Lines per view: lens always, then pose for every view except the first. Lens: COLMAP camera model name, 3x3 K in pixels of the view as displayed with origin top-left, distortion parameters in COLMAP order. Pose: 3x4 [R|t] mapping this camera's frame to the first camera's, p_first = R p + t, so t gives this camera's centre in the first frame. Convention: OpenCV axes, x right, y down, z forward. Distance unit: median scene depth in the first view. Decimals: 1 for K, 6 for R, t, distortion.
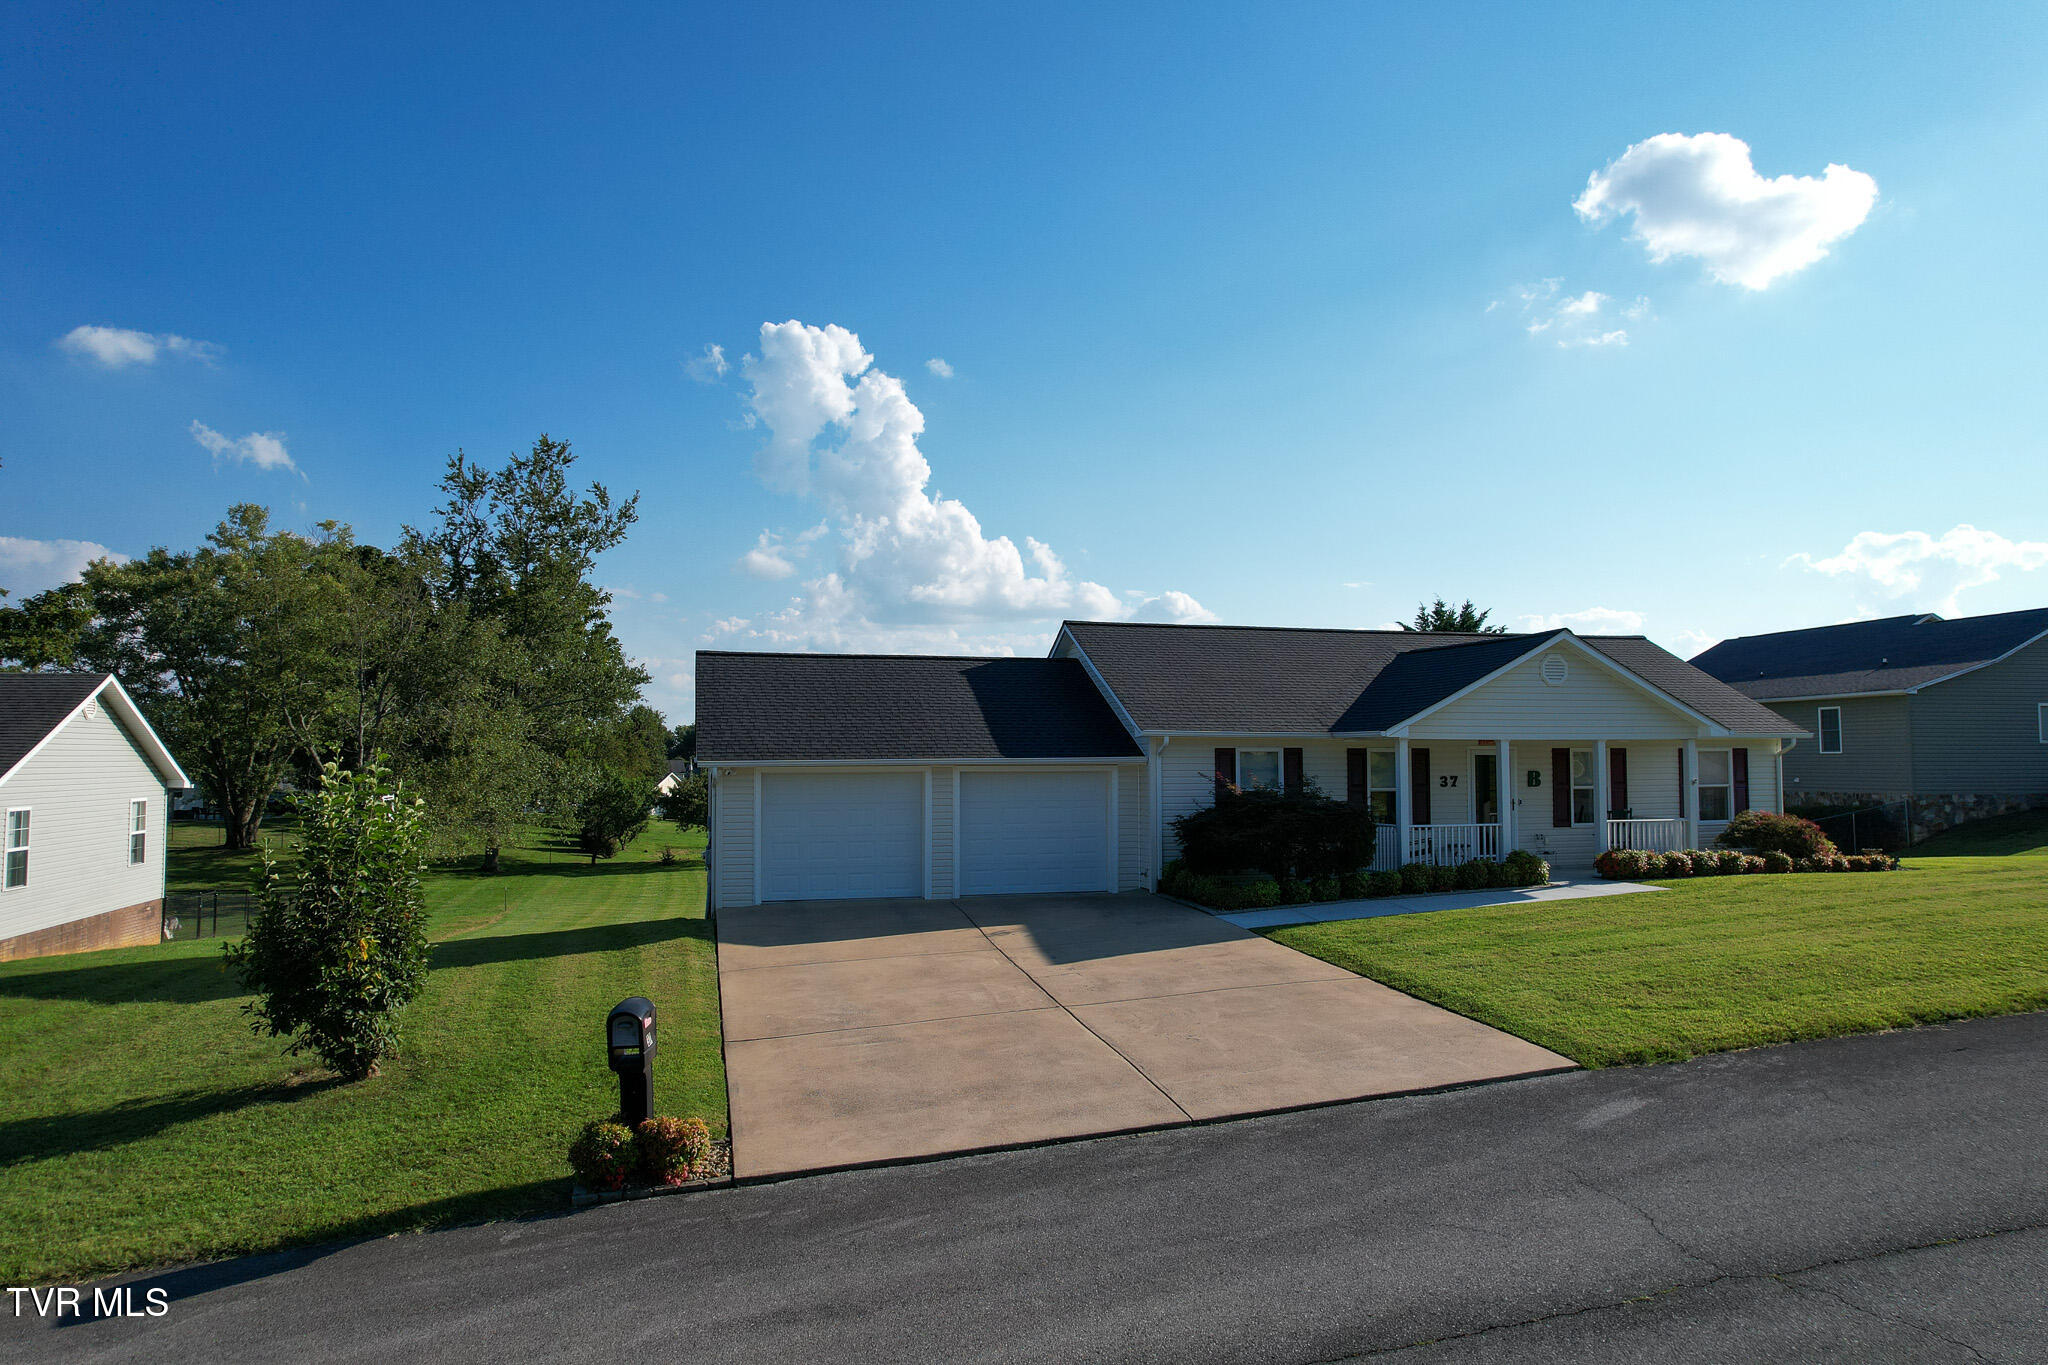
lens RADIAL K [[1307.0, 0, 1024.0], [0, 1307.0, 682.5], [0, 0, 1]] dist [-0.069686, 0.057064]
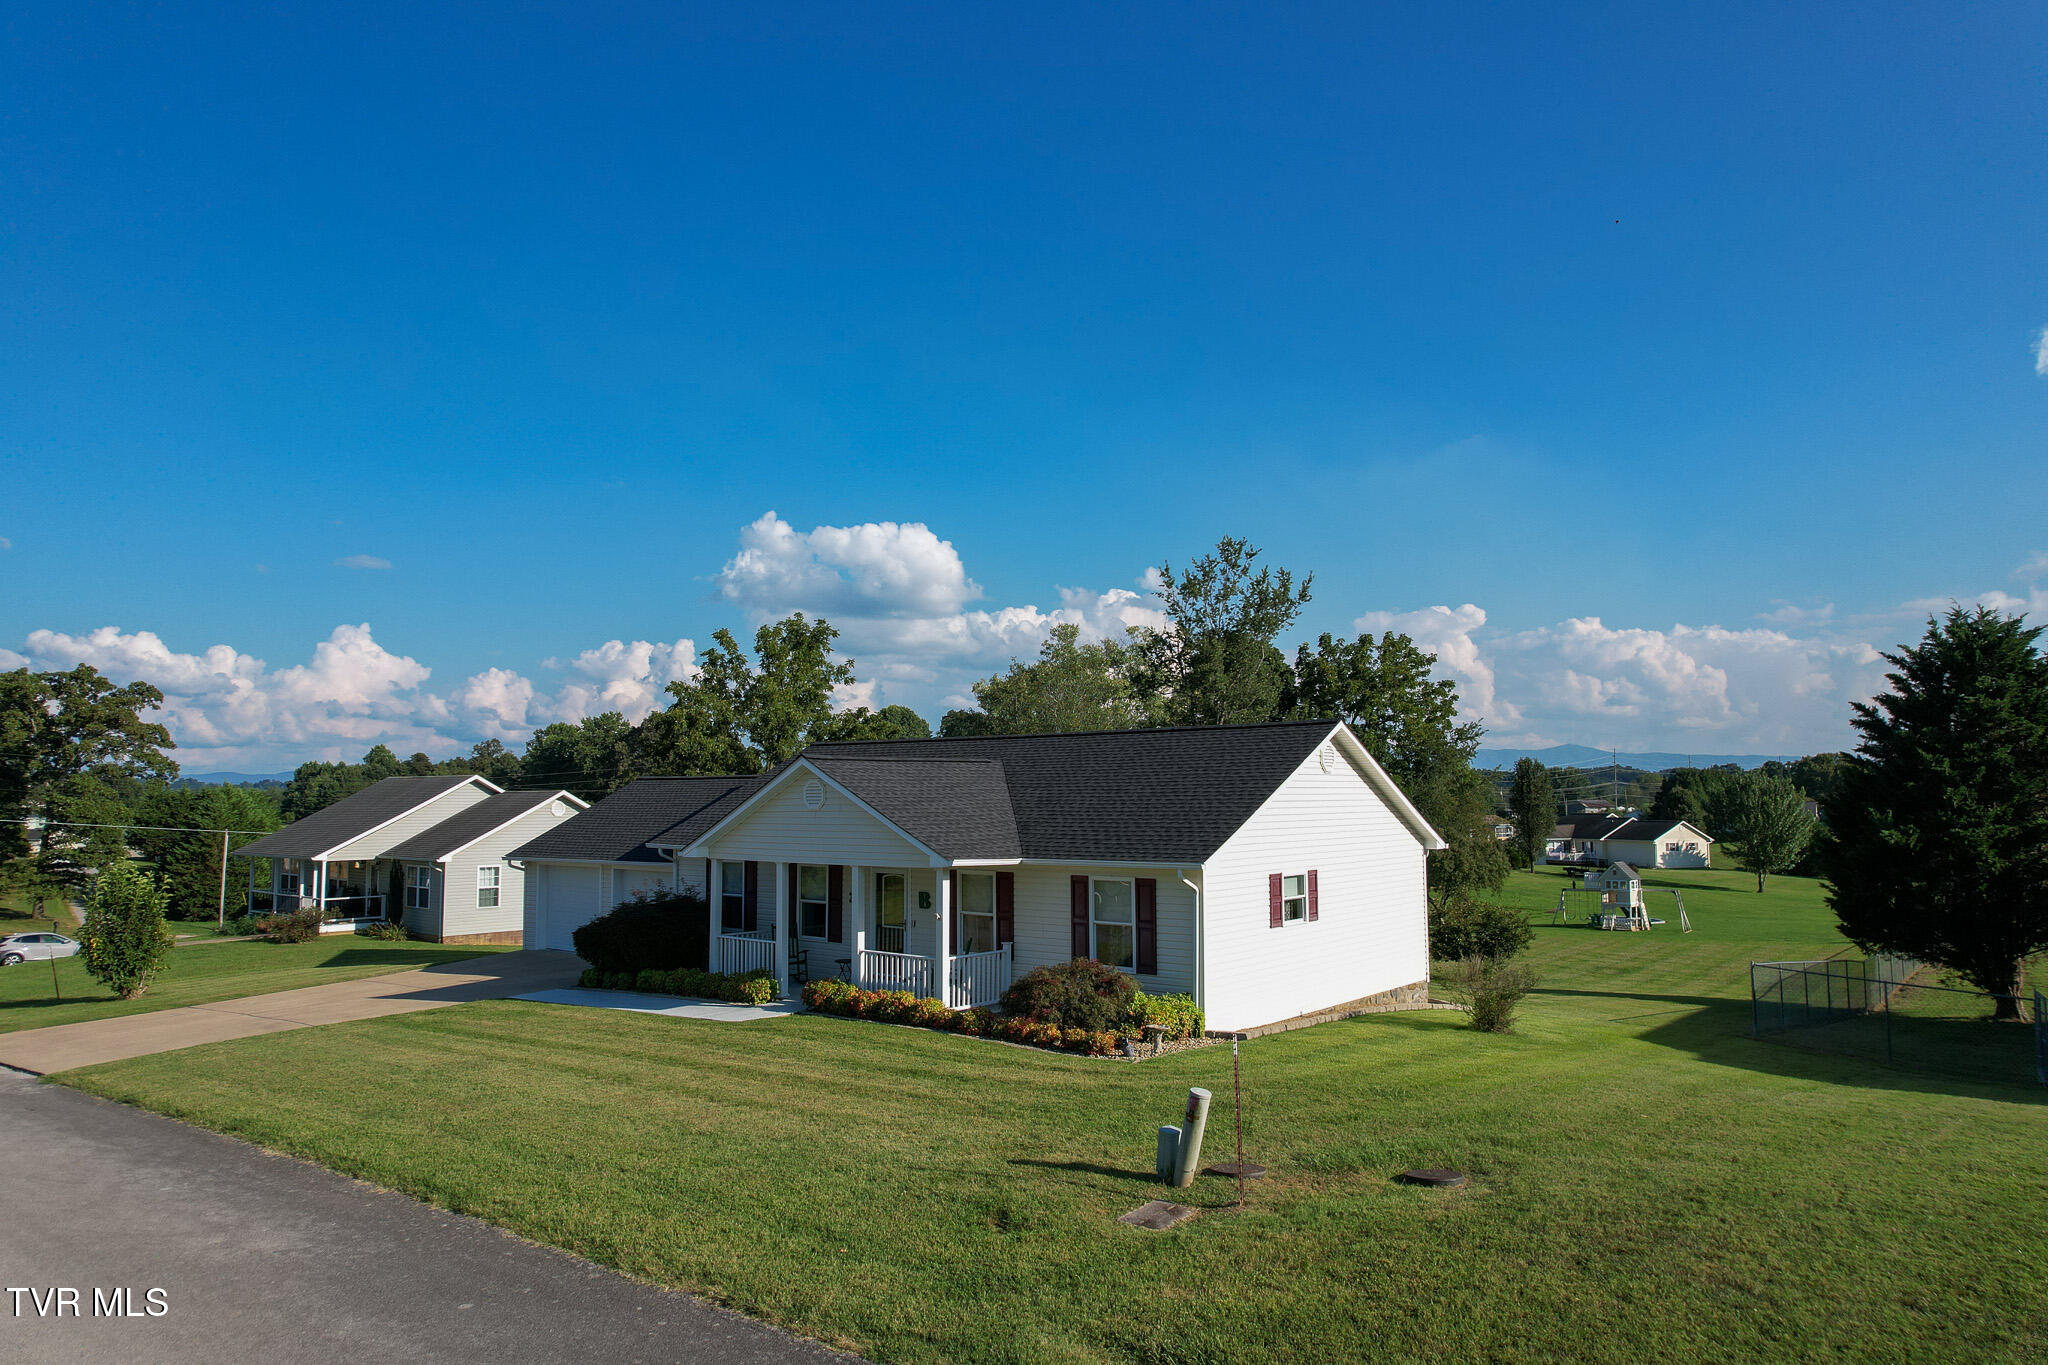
lens RADIAL K [[1307.0, 0, 1024.0], [0, 1307.0, 682.5], [0, 0, 1]] dist [-0.069686, 0.057064]
pose [[0.588963, -0.071582, -0.804984, 1.220653], [0.049960, 0.997389, -0.052139, -0.032604], [0.806614, -0.009509, 0.591002, 0.487852]]
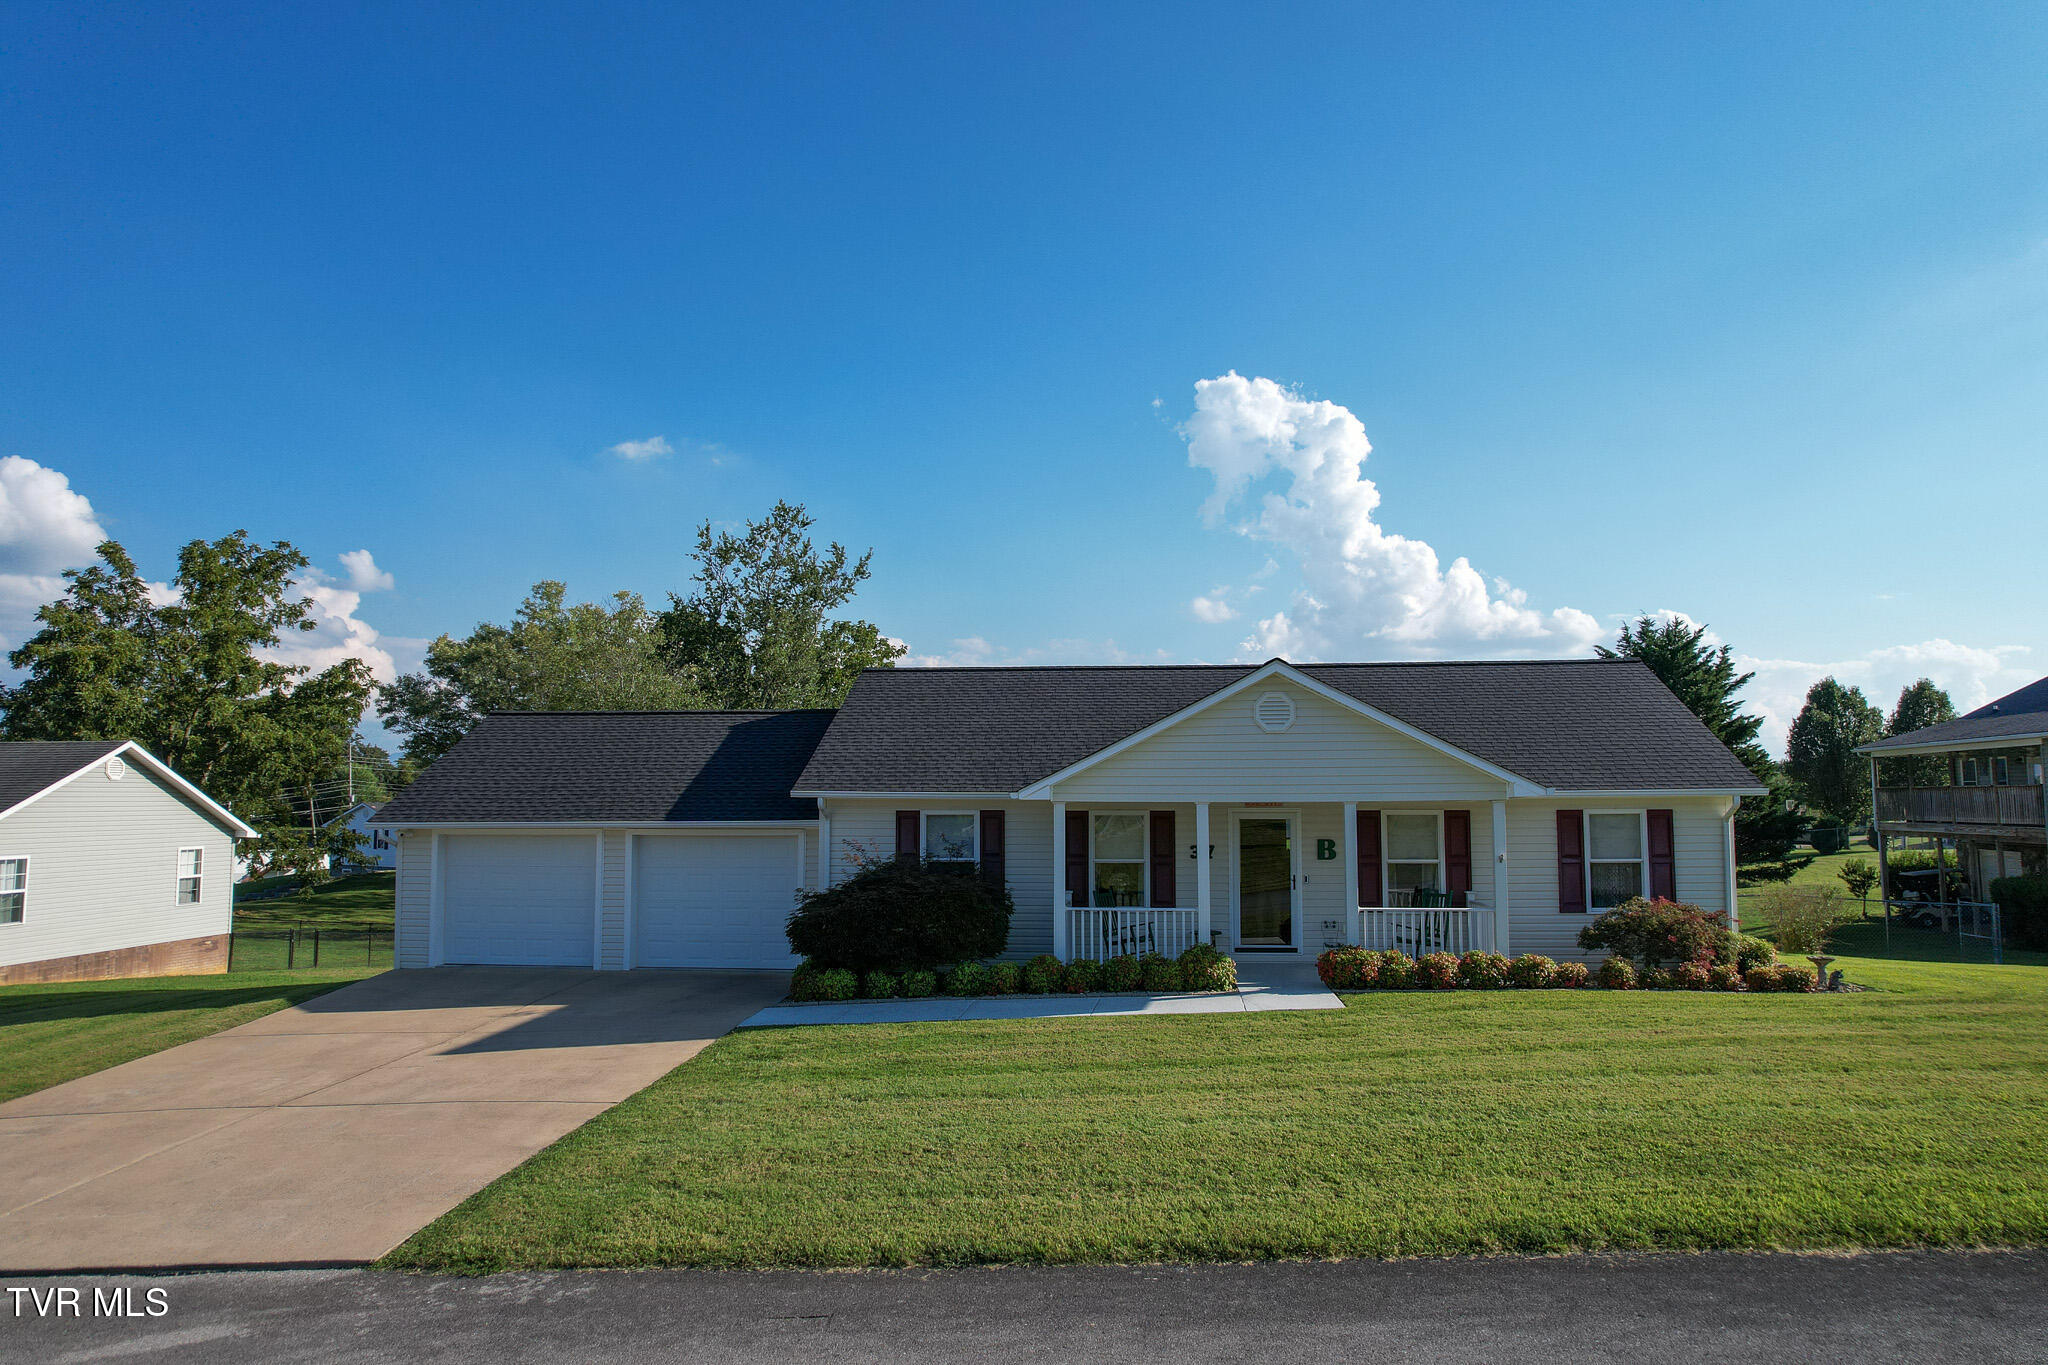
lens RADIAL K [[1307.0, 0, 1024.0], [0, 1307.0, 682.5], [0, 0, 1]] dist [-0.069686, 0.057064]
pose [[0.938976, -0.031039, -0.342579, 0.492409], [0.020189, 0.999177, -0.035193, -0.002482], [0.343390, 0.026129, 0.938829, 0.195579]]
